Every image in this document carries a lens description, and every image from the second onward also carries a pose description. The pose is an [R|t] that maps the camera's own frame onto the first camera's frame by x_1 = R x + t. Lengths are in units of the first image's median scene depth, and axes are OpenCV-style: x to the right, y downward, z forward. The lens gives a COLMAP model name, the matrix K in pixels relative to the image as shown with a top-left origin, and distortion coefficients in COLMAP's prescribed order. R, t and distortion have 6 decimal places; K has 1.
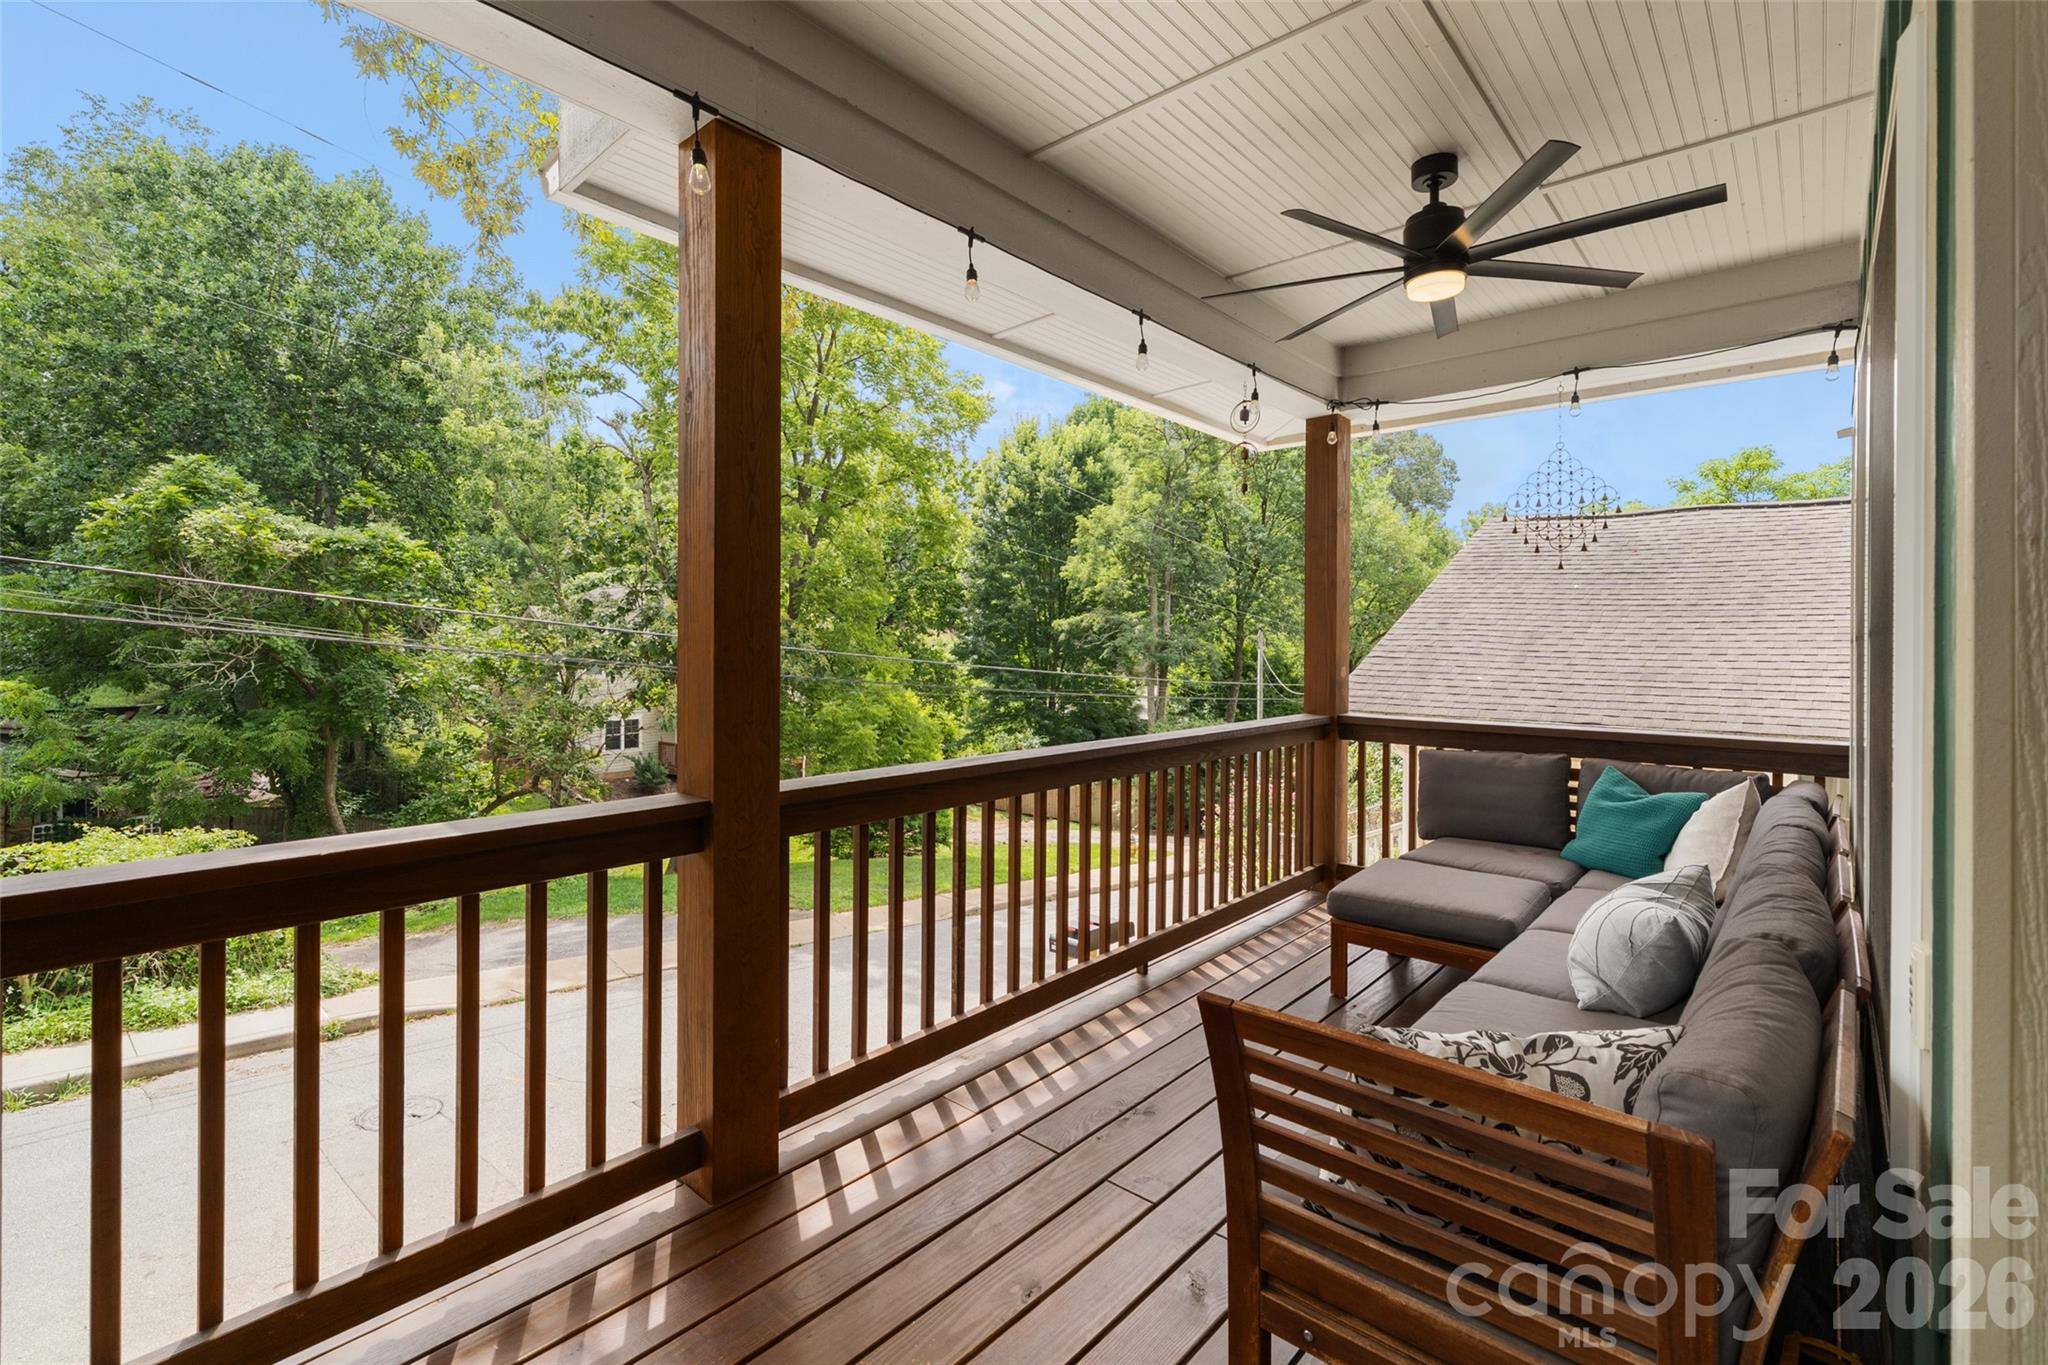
lens RADIAL K [[893.2, 0, 1022.6], [0, 893.2, 661.5], [0, 0, 1]] dist [-0.000084, -0.000194]
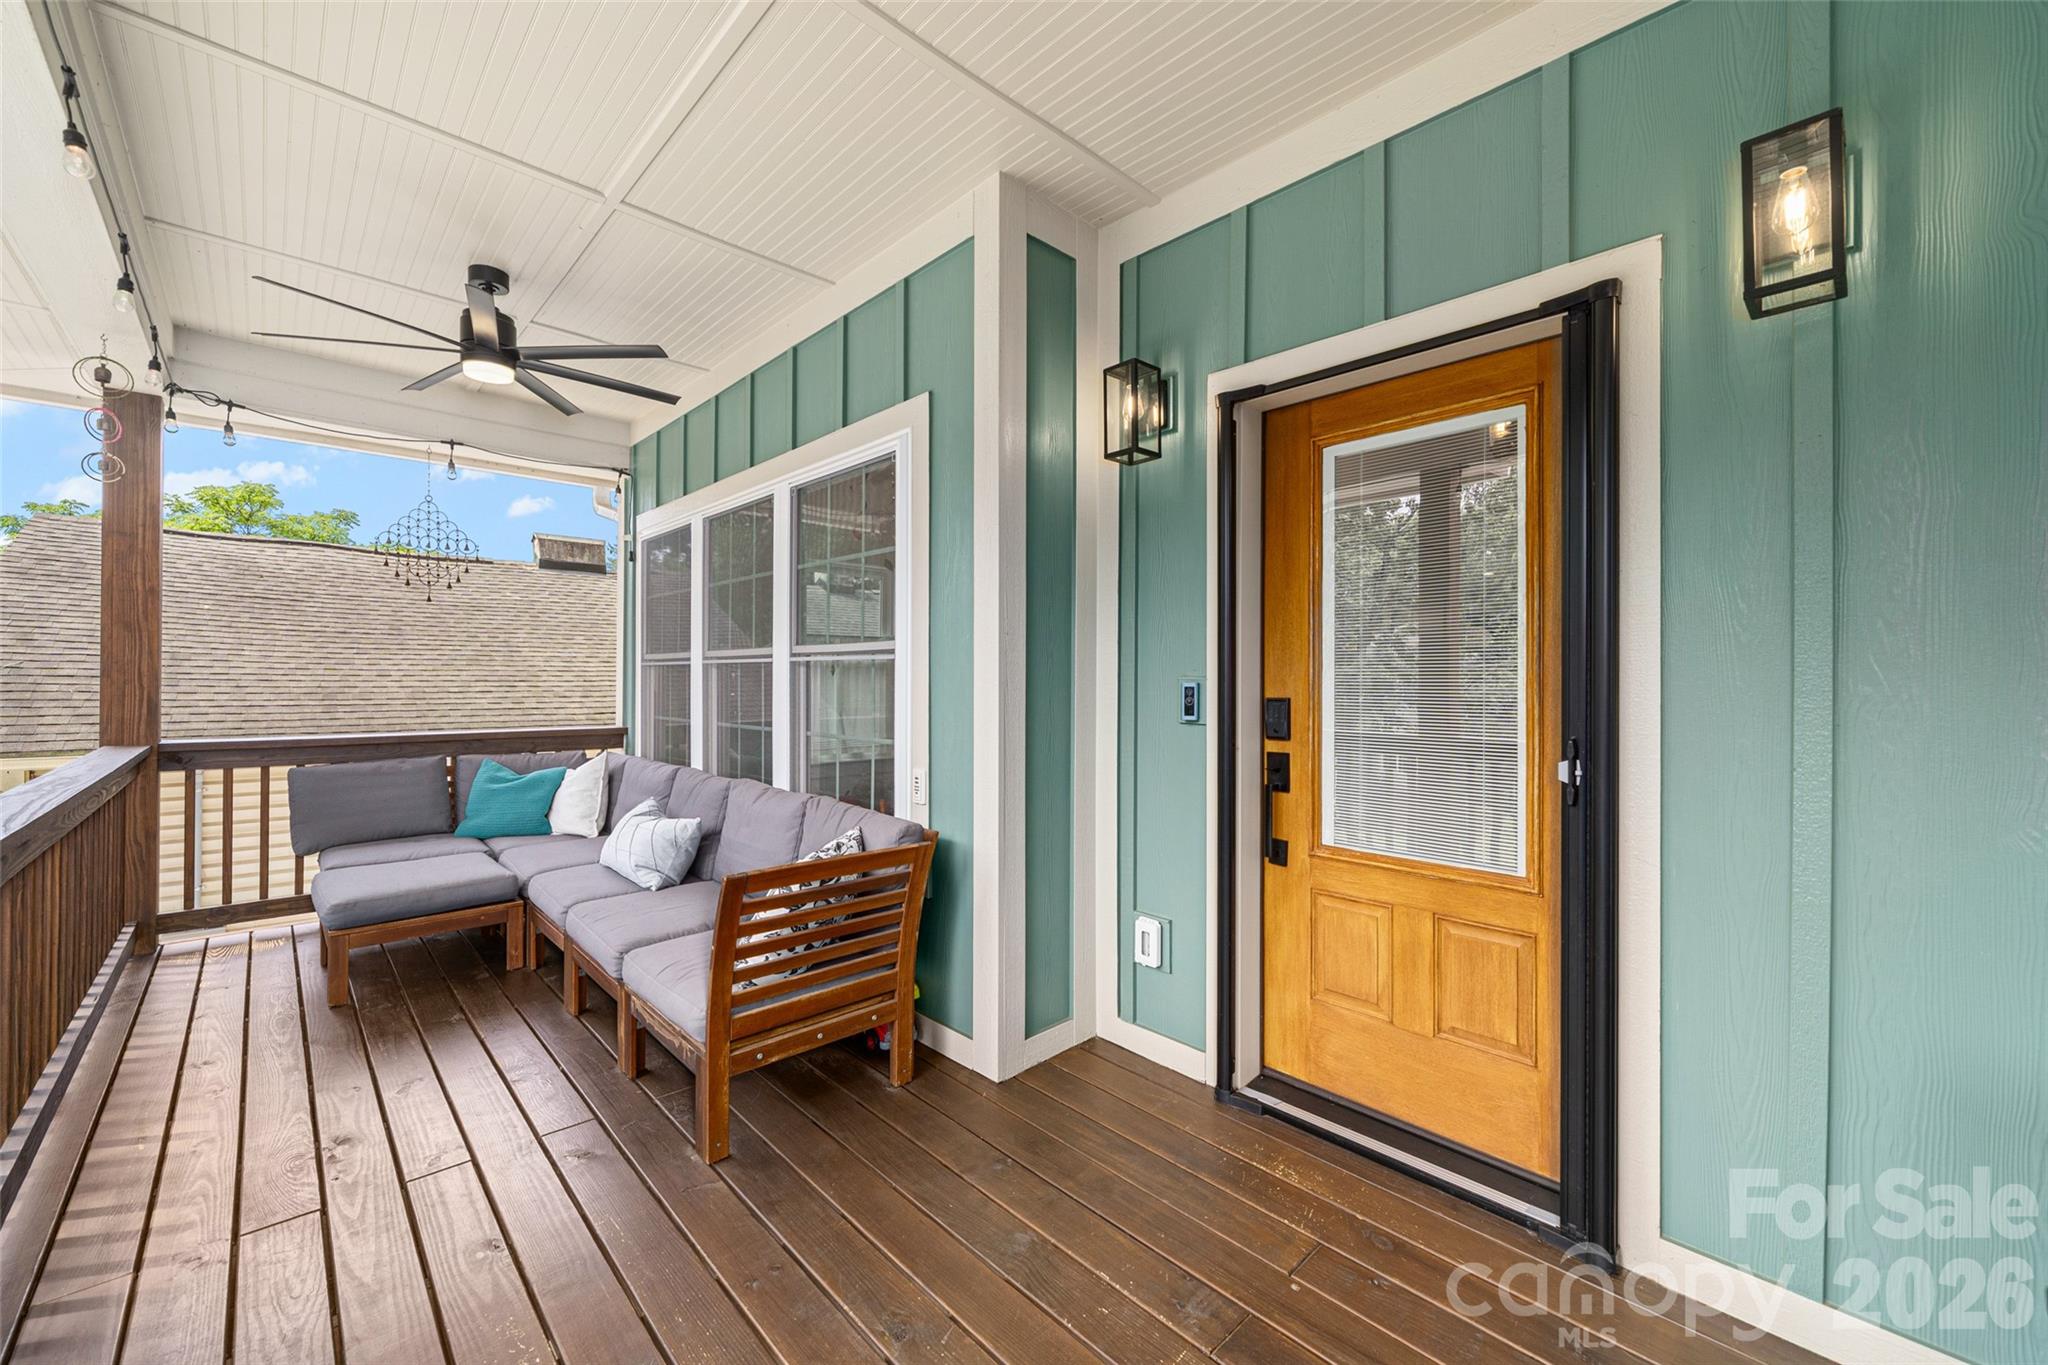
lens RADIAL K [[811.9, 0, 1021.9], [0, 811.9, 670.8], [0, 0, 1]] dist [-0.020357, -0.000050]
pose [[0.092029, 0.006620, 0.995734, -0.395752], [0.012390, 0.999893, -0.007793, 0.007998], [-0.995679, 0.013054, 0.091937, 0.111467]]
